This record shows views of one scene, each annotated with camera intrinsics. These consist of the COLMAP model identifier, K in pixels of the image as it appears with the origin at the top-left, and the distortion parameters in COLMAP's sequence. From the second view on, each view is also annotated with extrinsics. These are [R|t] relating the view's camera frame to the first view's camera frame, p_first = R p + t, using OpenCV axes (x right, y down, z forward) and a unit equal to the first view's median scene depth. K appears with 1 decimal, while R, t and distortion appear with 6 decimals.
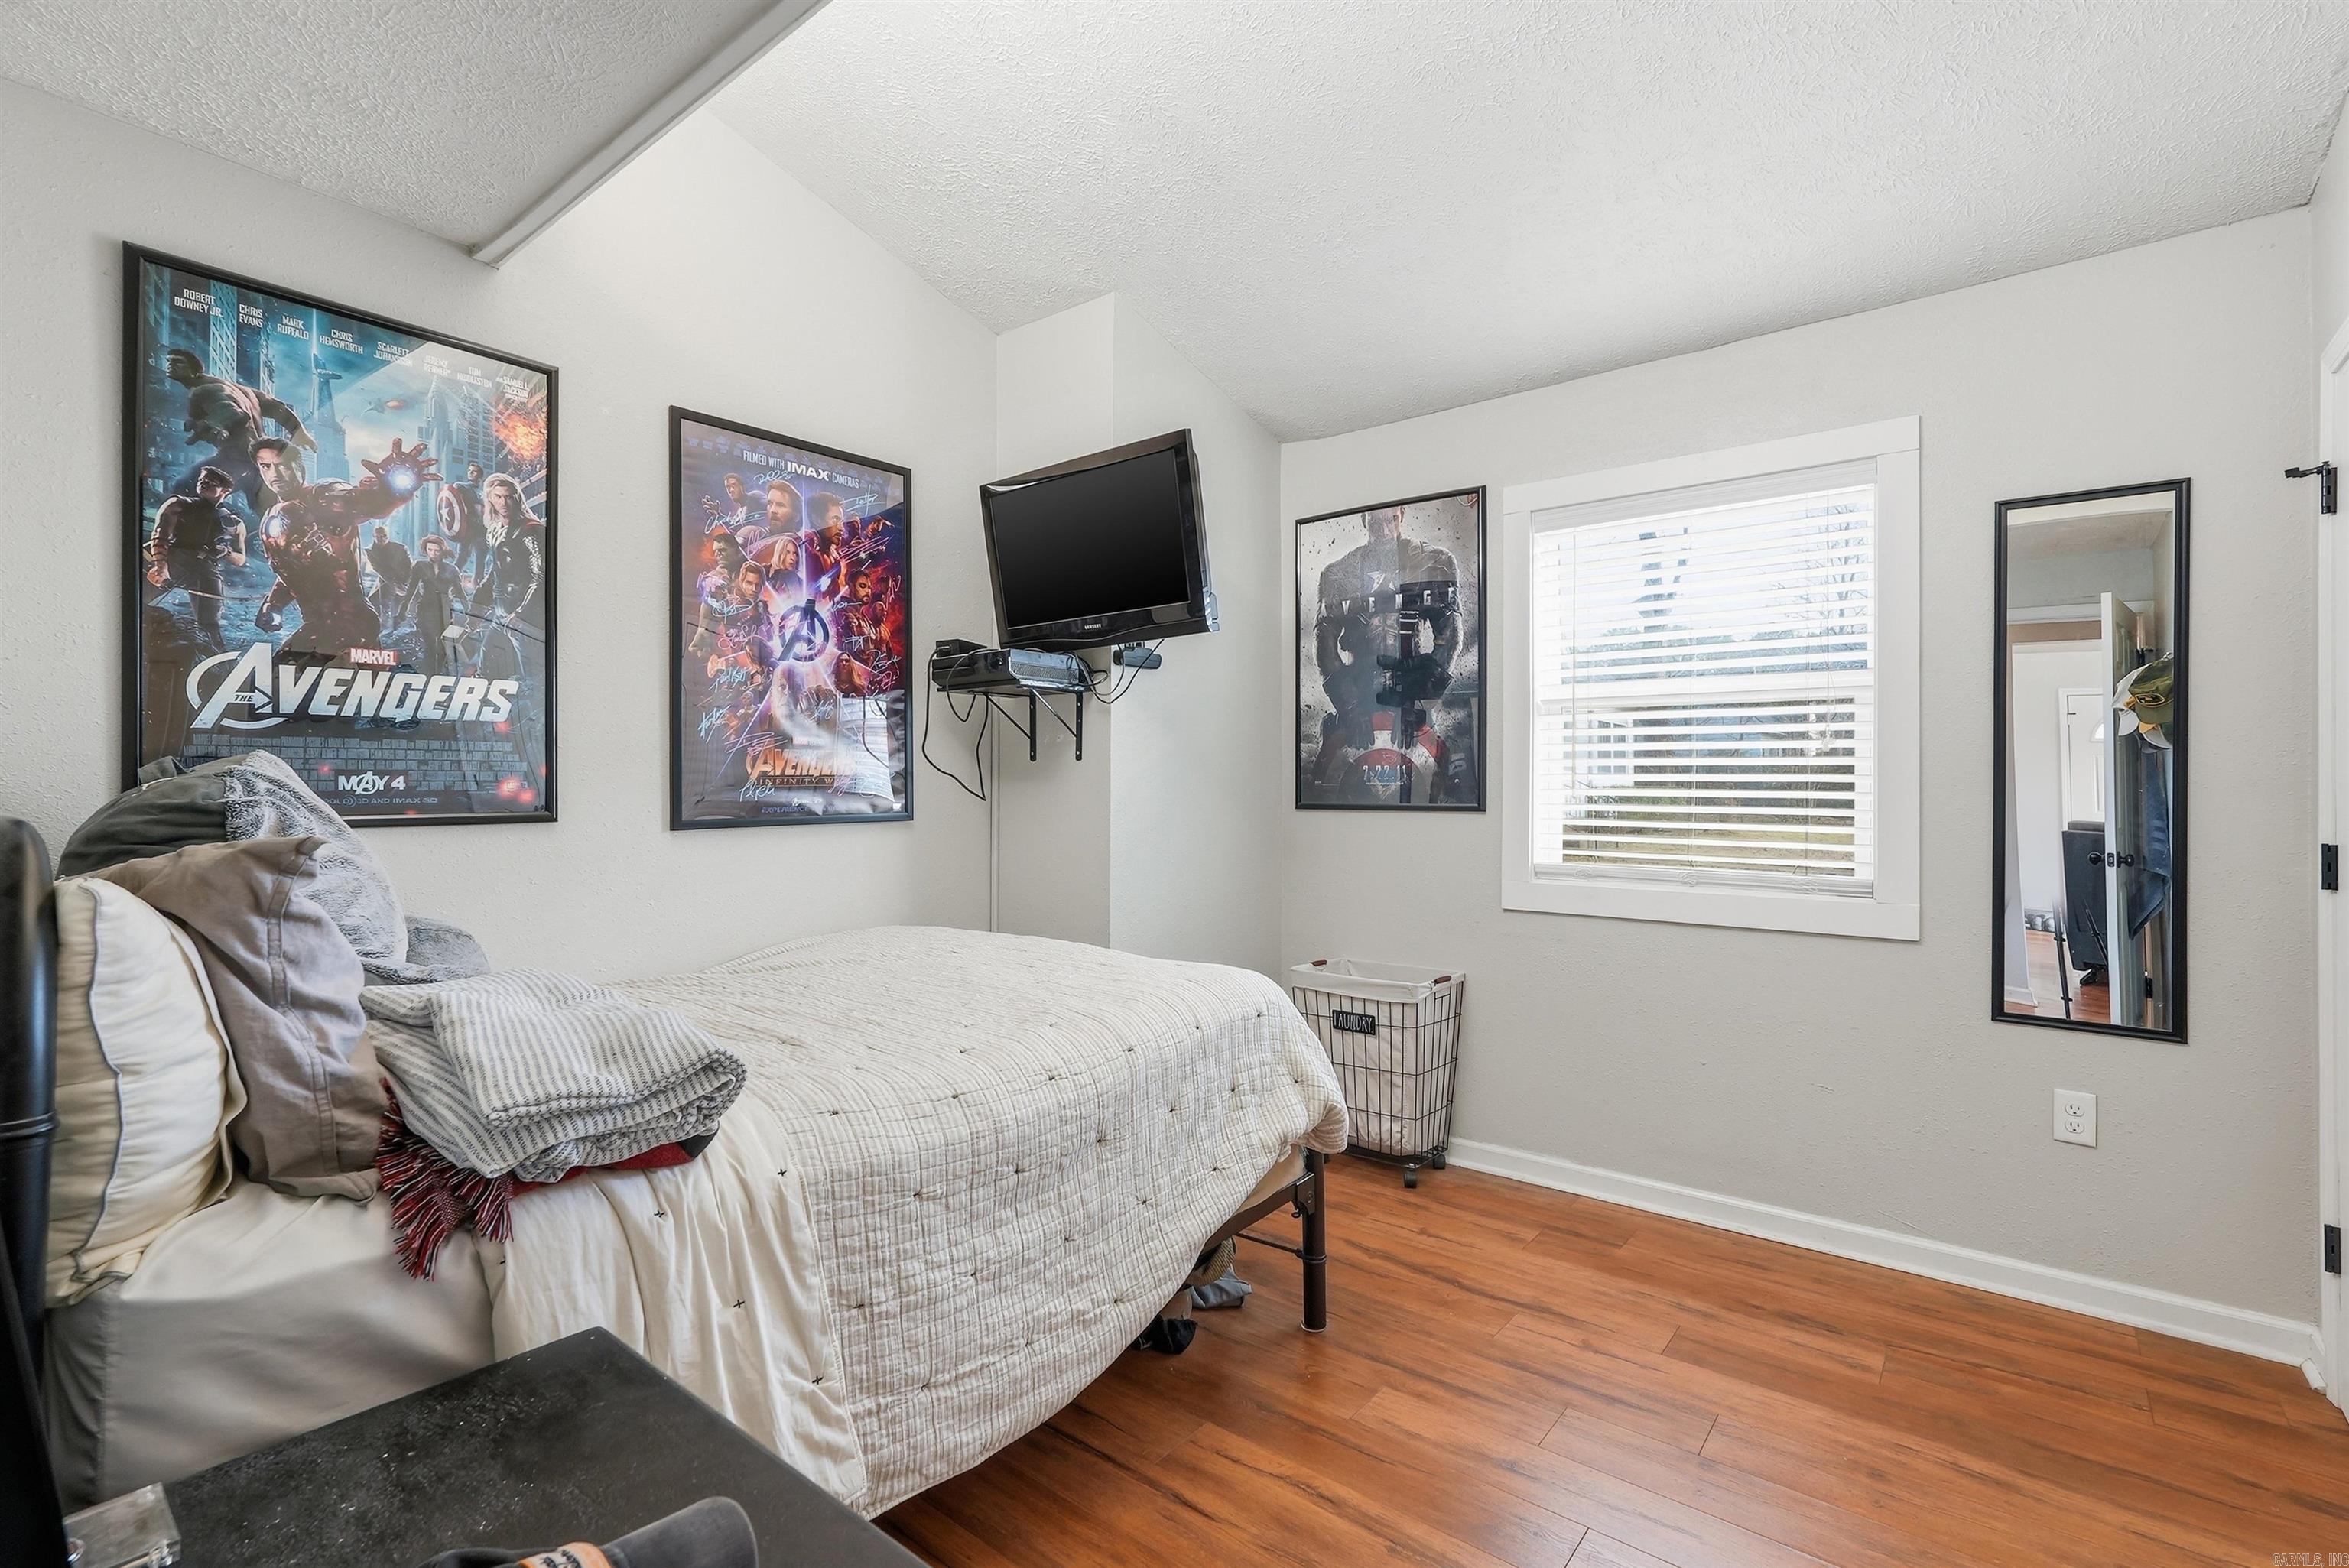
lens RADIAL K [[1069.4, 0, 1178.0], [0, 1069.4, 783.9], [0, 0, 1]] dist [-0.016522, 0.007645]
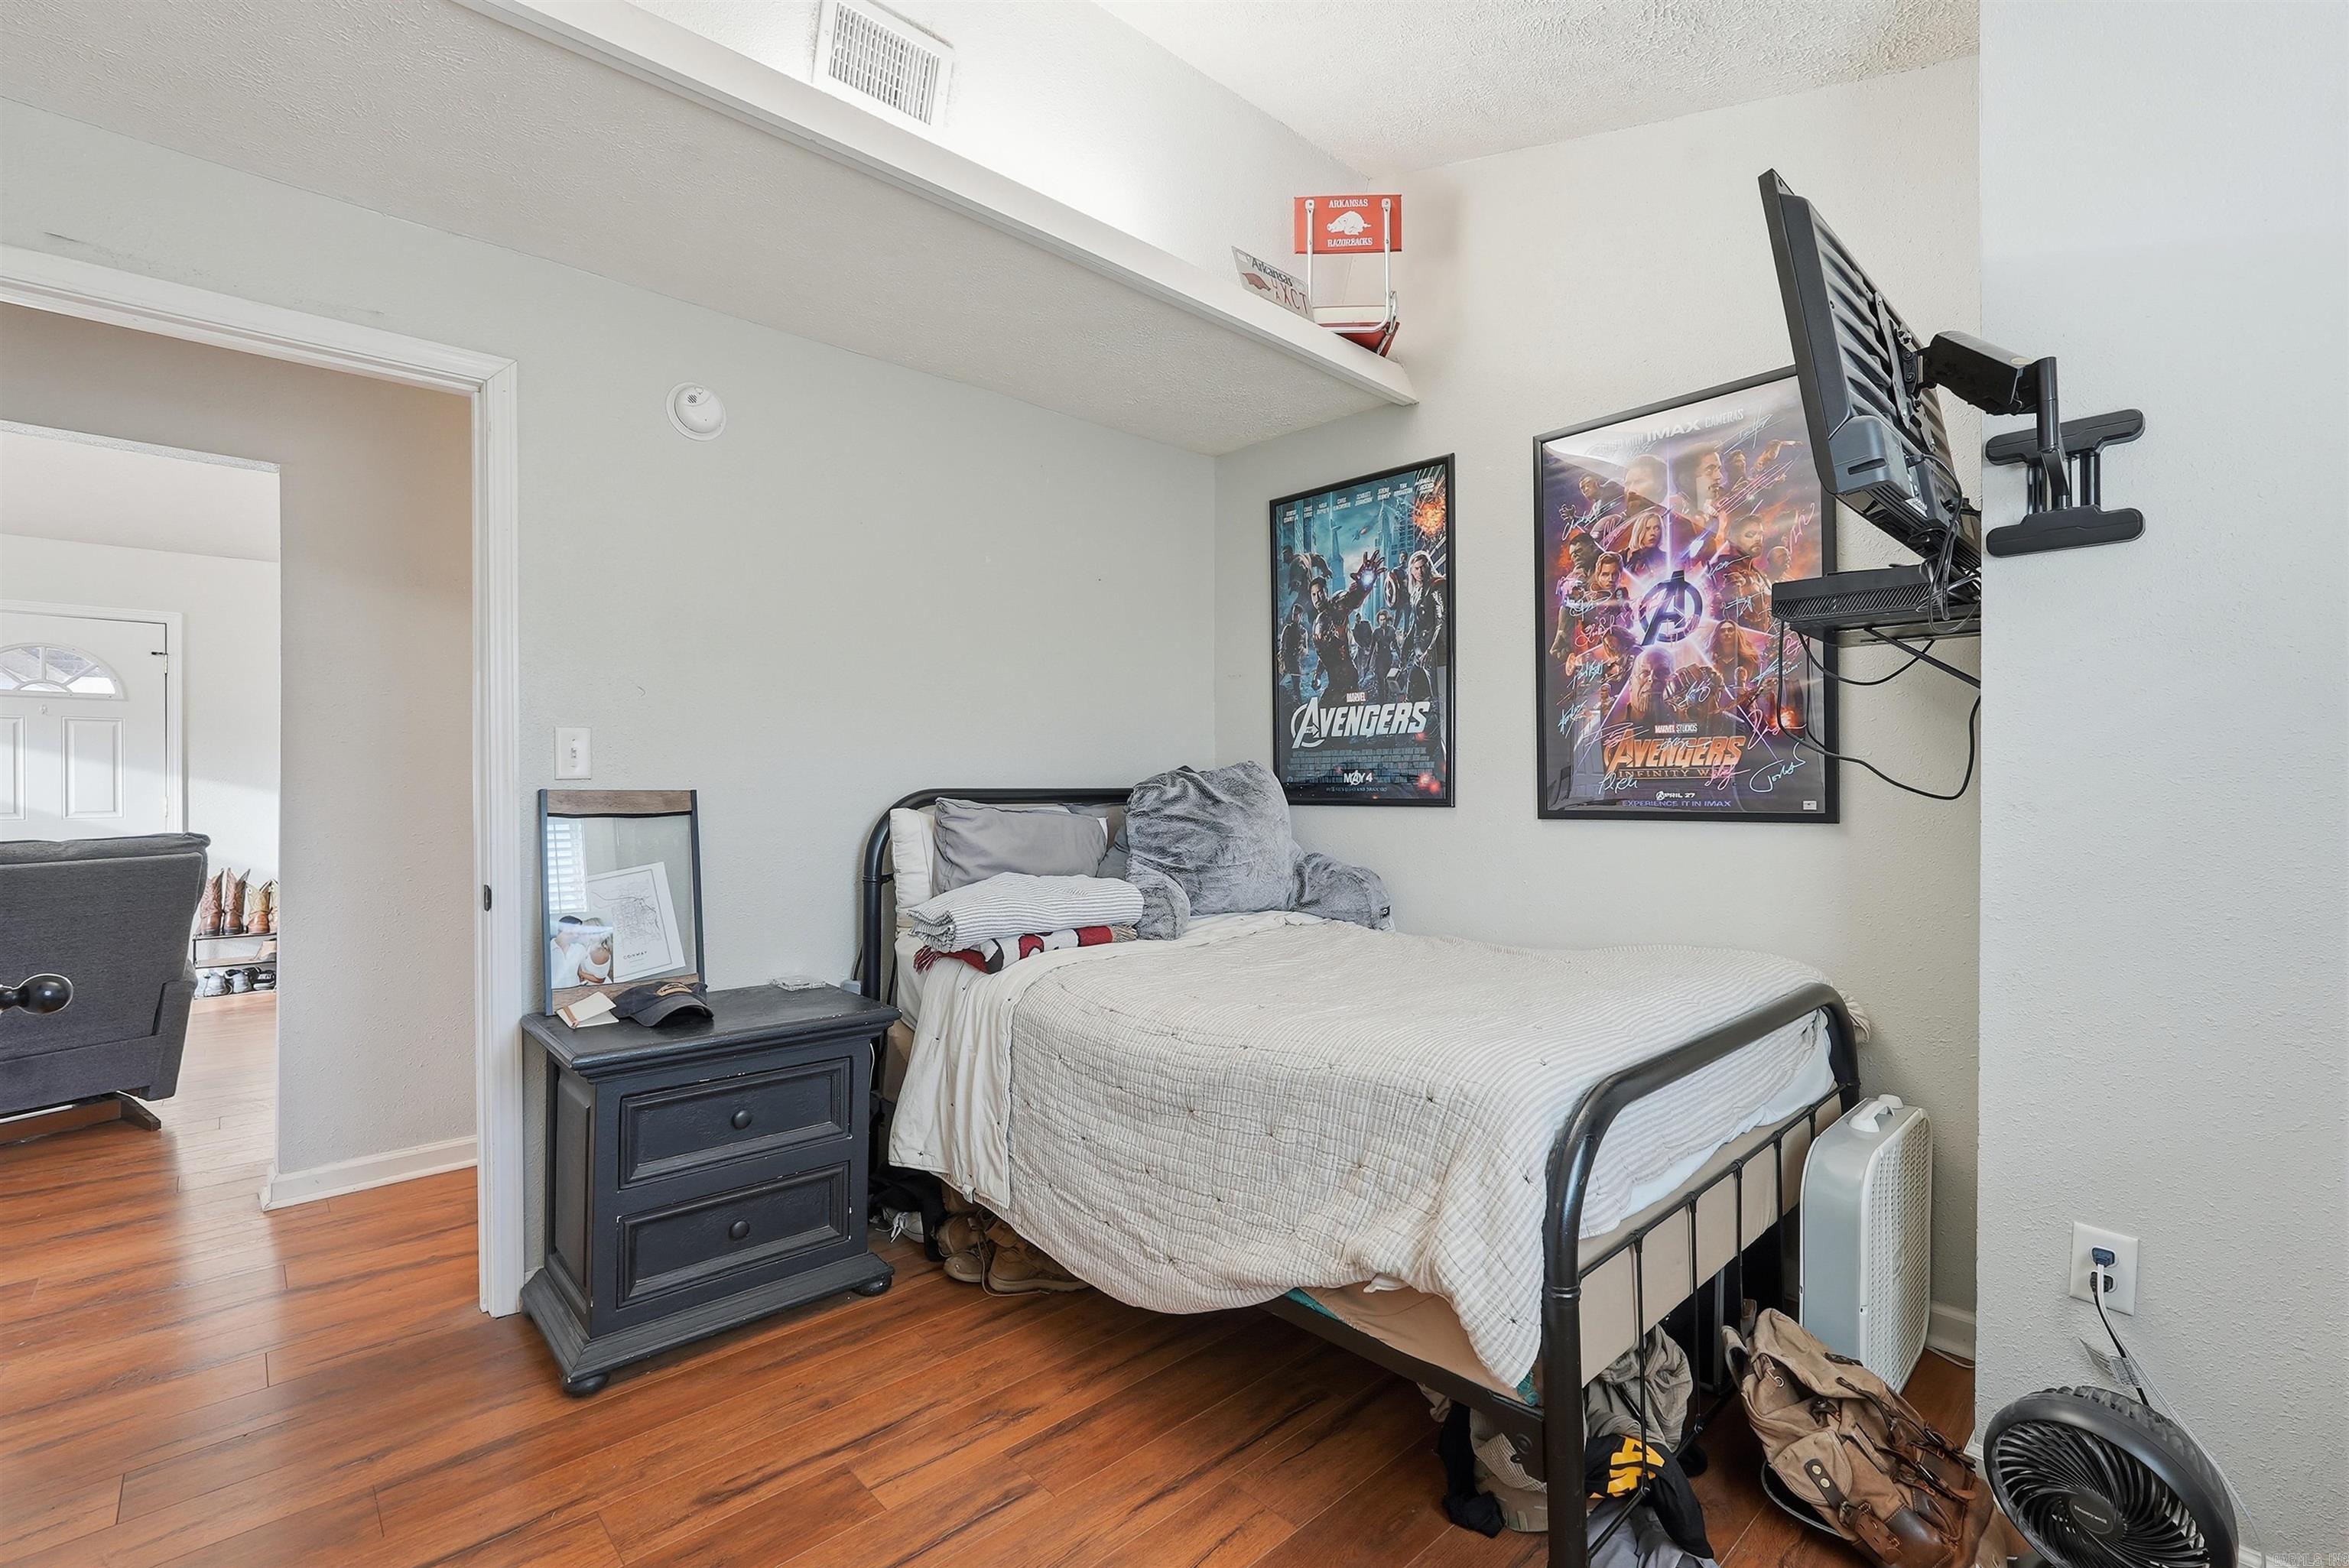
lens RADIAL K [[1069.4, 0, 1178.7], [0, 1069.4, 783.4], [0, 0, 1]] dist [-0.016522, 0.007645]
pose [[-0.163997, -0.000232, -0.986461, 0.788385], [0.003597, 0.999993, -0.000833, 0.007309], [0.986454, -0.003684, -0.163995, 0.940443]]
